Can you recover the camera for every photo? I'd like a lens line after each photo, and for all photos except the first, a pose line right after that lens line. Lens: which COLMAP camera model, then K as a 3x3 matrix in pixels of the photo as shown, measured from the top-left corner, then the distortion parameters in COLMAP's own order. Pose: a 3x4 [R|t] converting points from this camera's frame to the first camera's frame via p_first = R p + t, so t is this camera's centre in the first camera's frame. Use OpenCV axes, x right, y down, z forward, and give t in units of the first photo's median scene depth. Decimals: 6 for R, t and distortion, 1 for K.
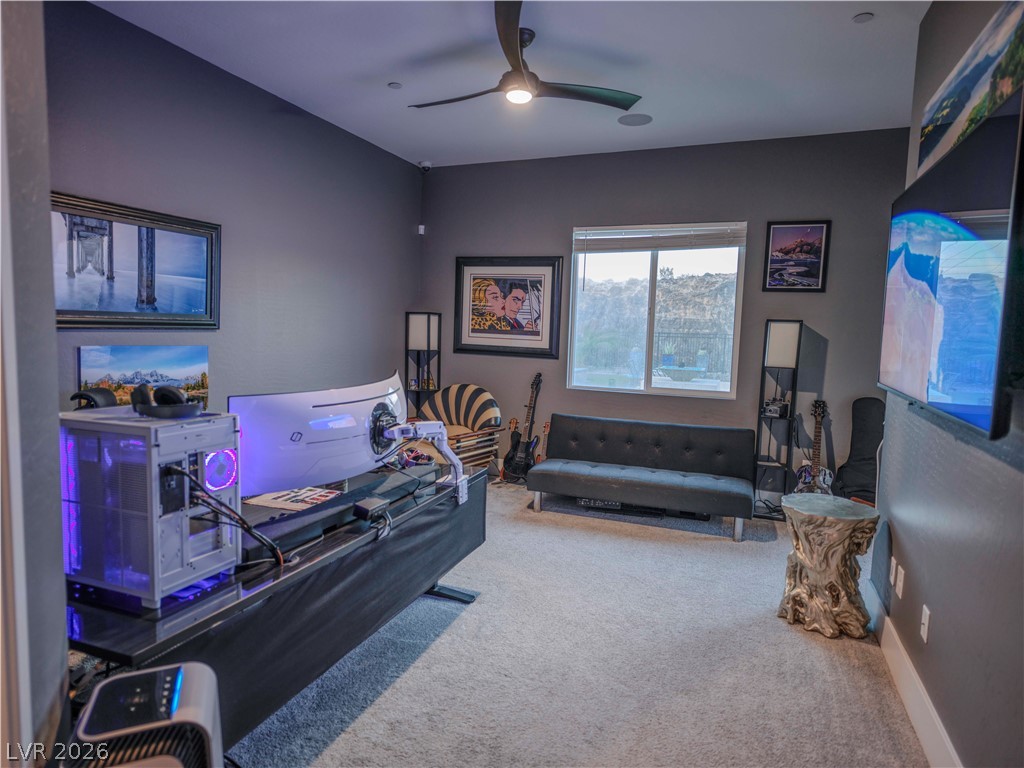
lens RADIAL K [[595.0, 0, 513.2], [0, 595.0, 380.9], [0, 0, 1]] dist [0.001910, 0.000218]
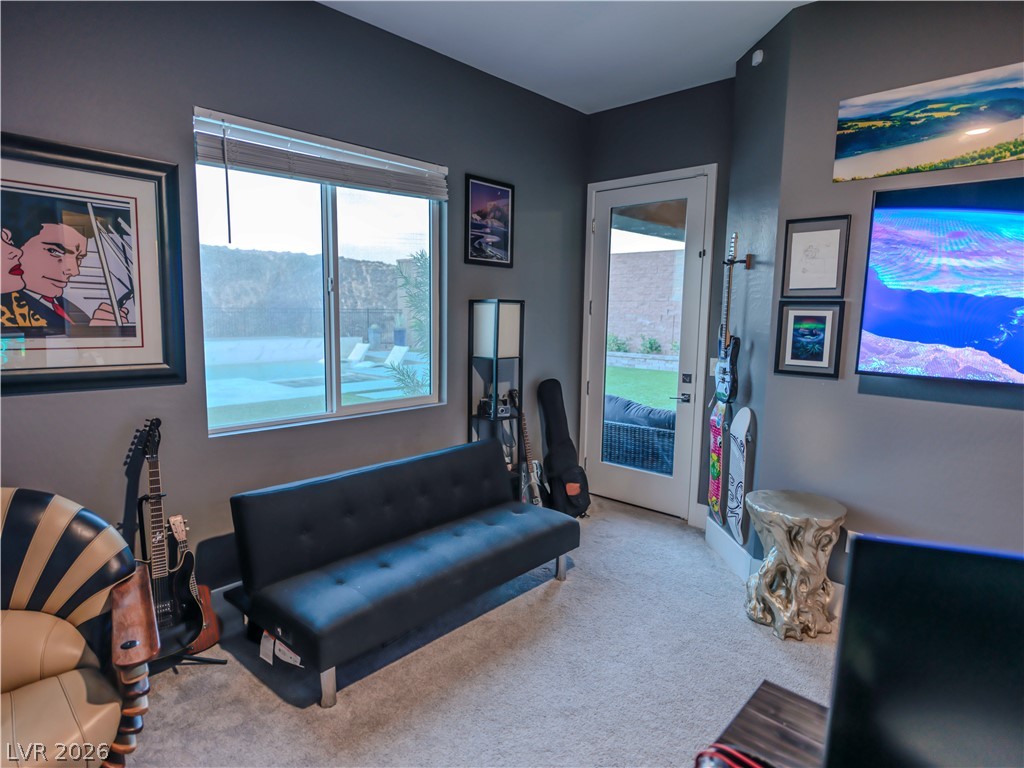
lens RADIAL K [[595.0, 0, 511.9], [0, 595.0, 384.2], [0, 0, 1]] dist [0.001910, 0.000218]
pose [[0.368061, -0.142716, 0.918784, -0.280863], [0.078577, 0.989389, 0.122205, -0.076482], [-0.926476, 0.027217, 0.375370, 0.600037]]
